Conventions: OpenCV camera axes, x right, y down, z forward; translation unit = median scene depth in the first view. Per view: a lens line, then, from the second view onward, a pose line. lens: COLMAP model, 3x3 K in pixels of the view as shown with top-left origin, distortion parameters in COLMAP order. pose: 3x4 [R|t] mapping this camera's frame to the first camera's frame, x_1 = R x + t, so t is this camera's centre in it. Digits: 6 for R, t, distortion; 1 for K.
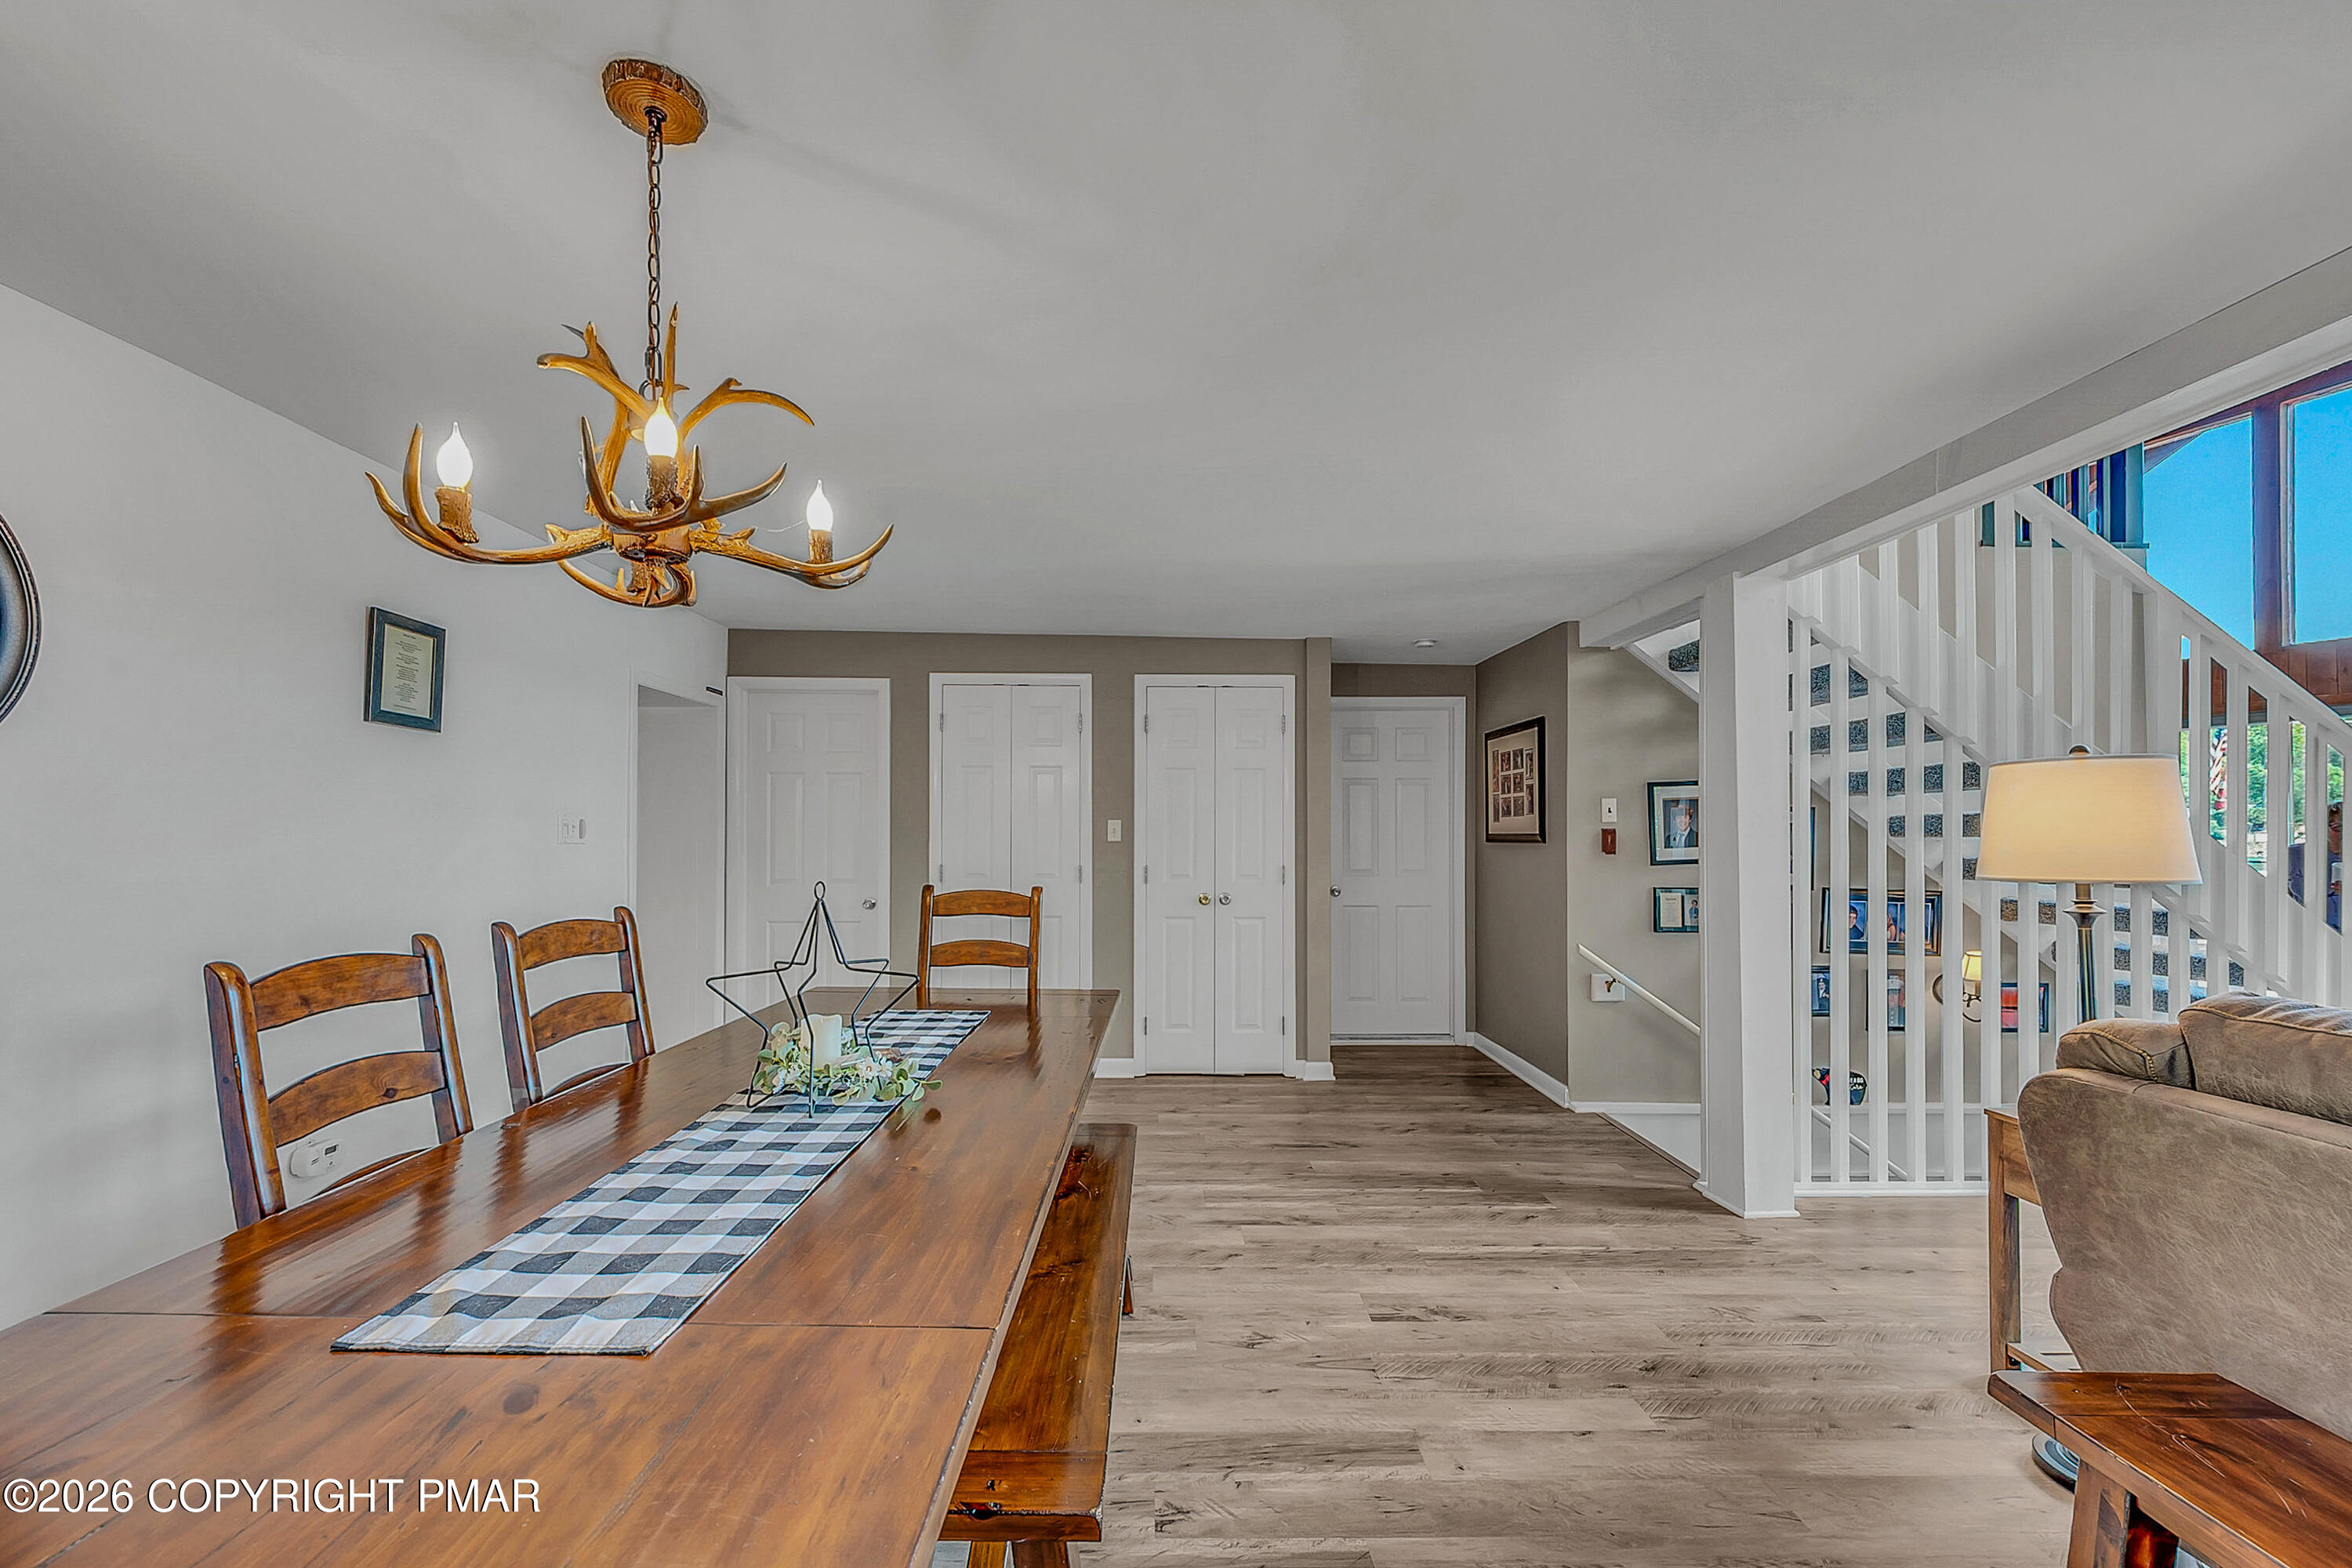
lens RADIAL K [[967.2, 0, 1173.3], [0, 967.2, 808.3], [0, 0, 1]] dist [-0.002152, -0.000262]
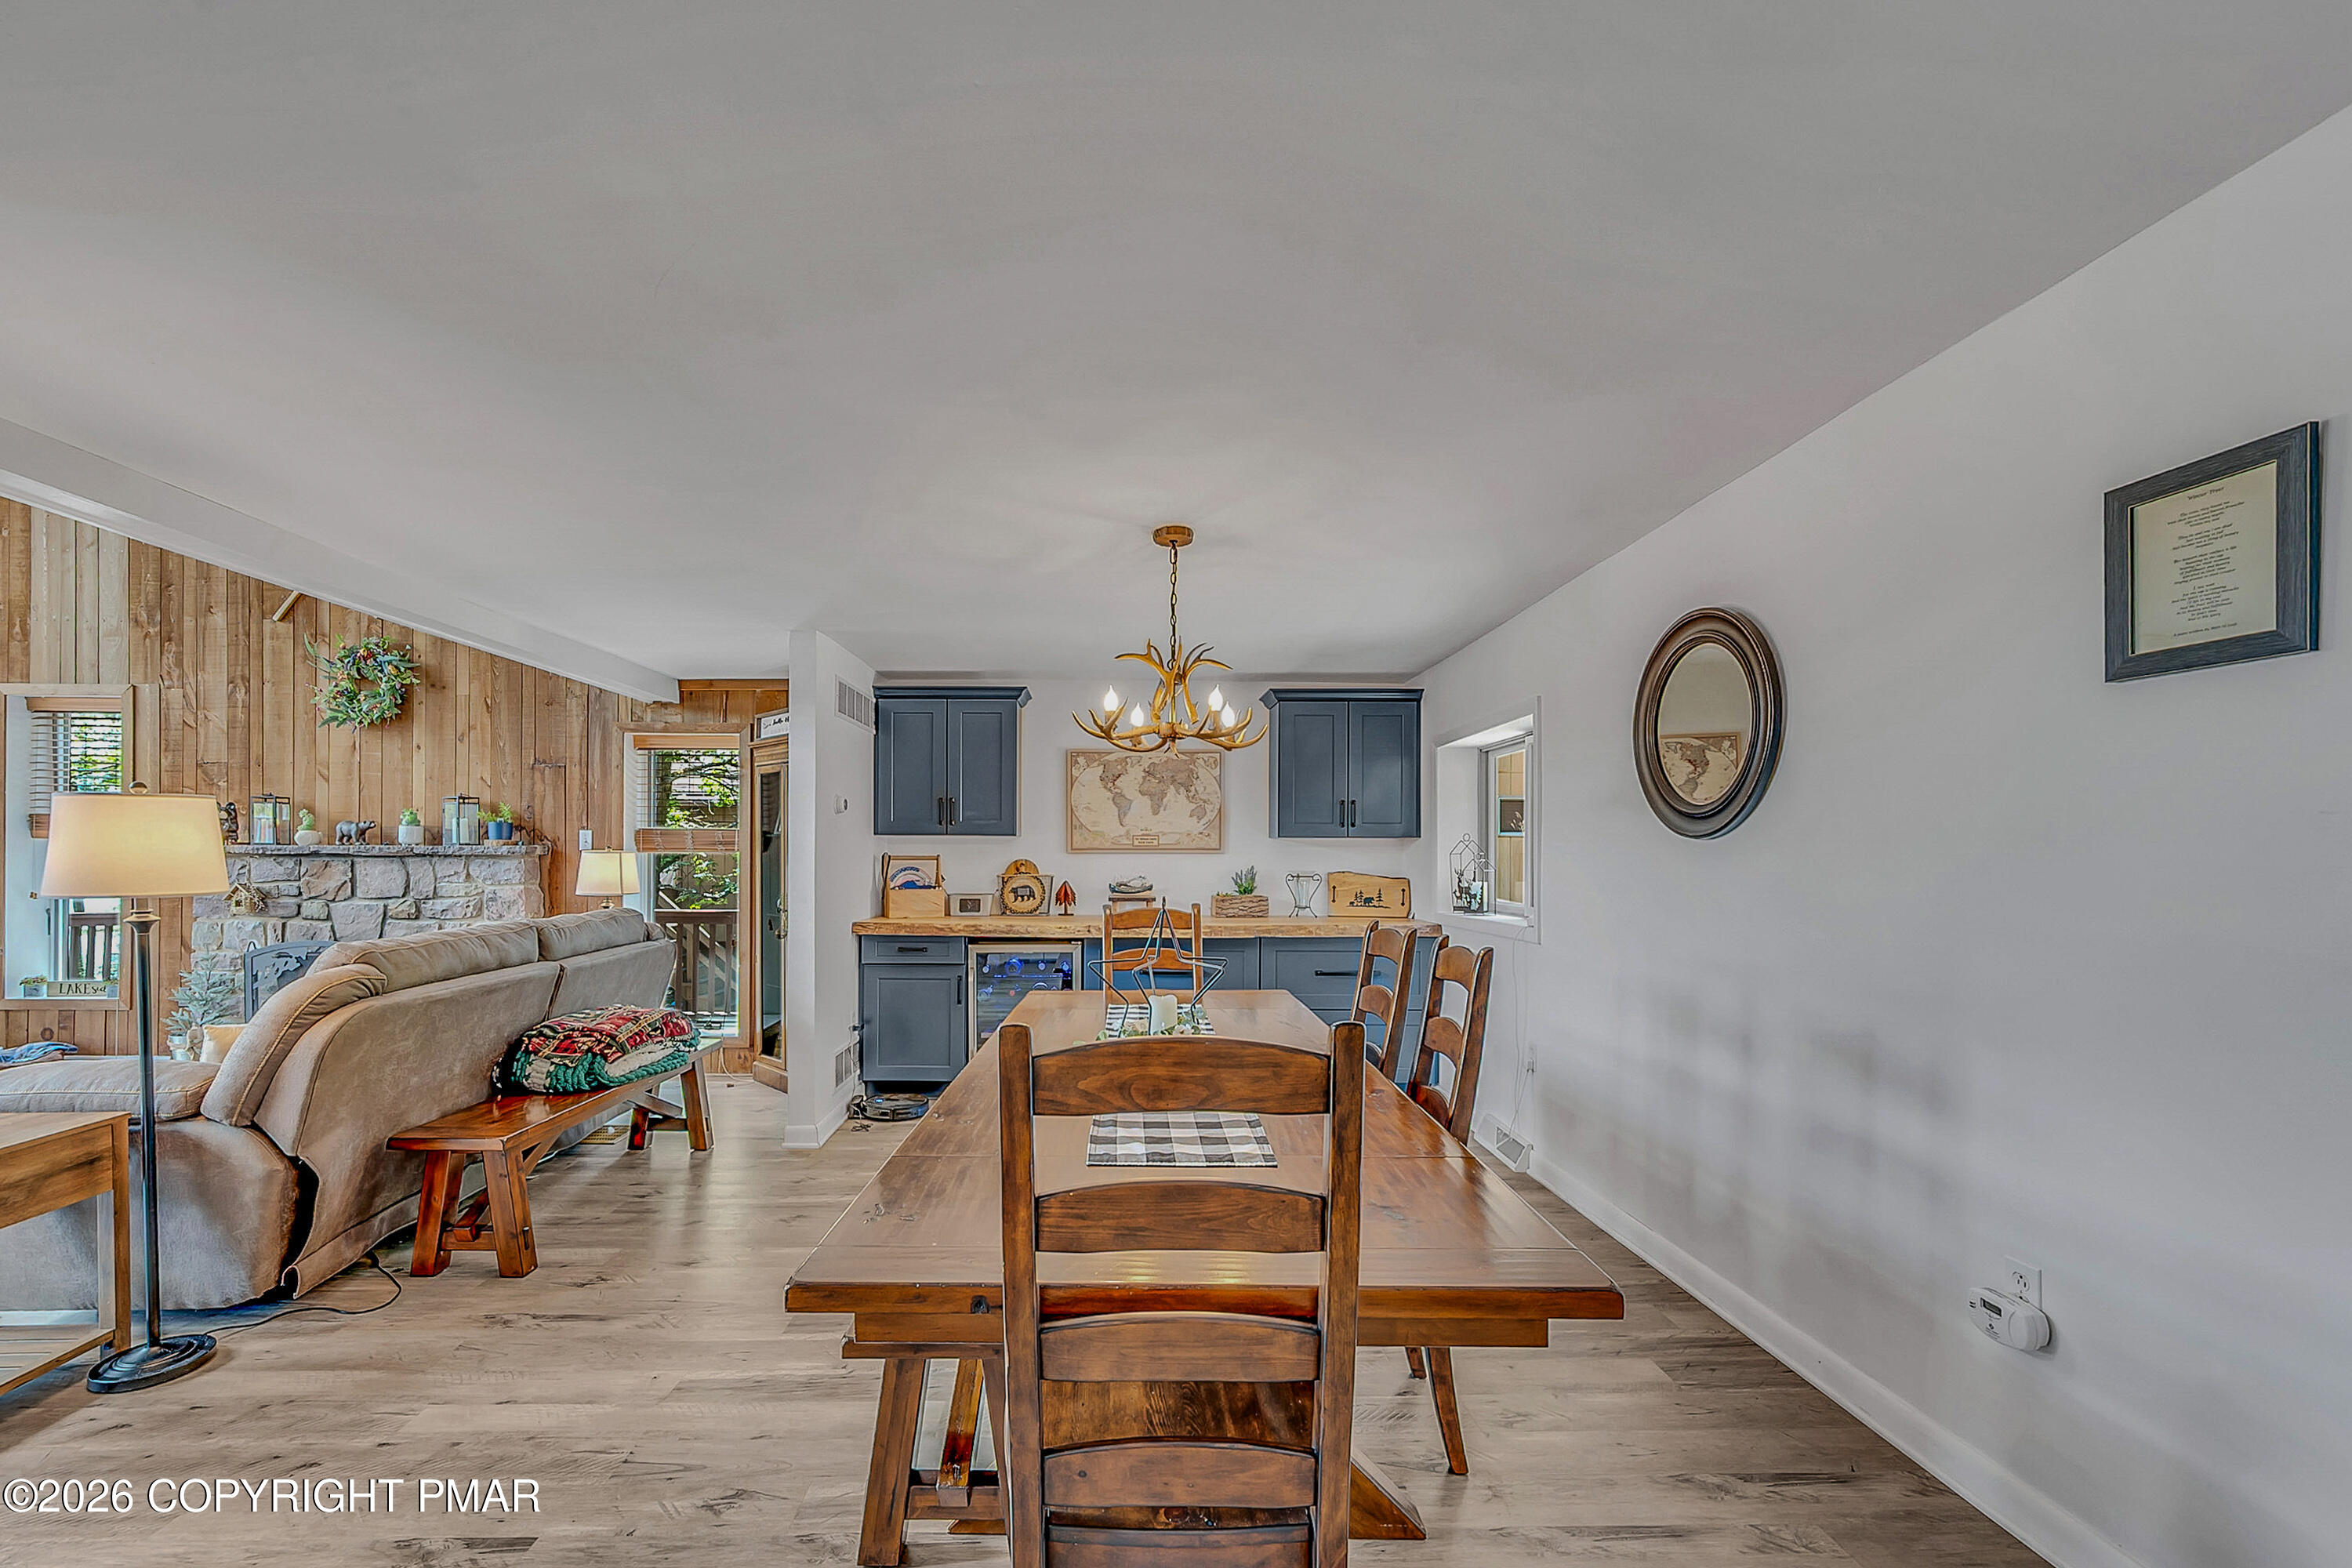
lens RADIAL K [[967.2, 0, 1173.3], [0, 967.2, 808.3], [0, 0, 1]] dist [-0.002152, -0.000262]
pose [[-0.999993, -0.000892, -0.003516, -0.247562], [-0.000708, 0.998643, -0.052082, 0.020751], [0.003557, -0.052080, -0.998637, 1.603388]]
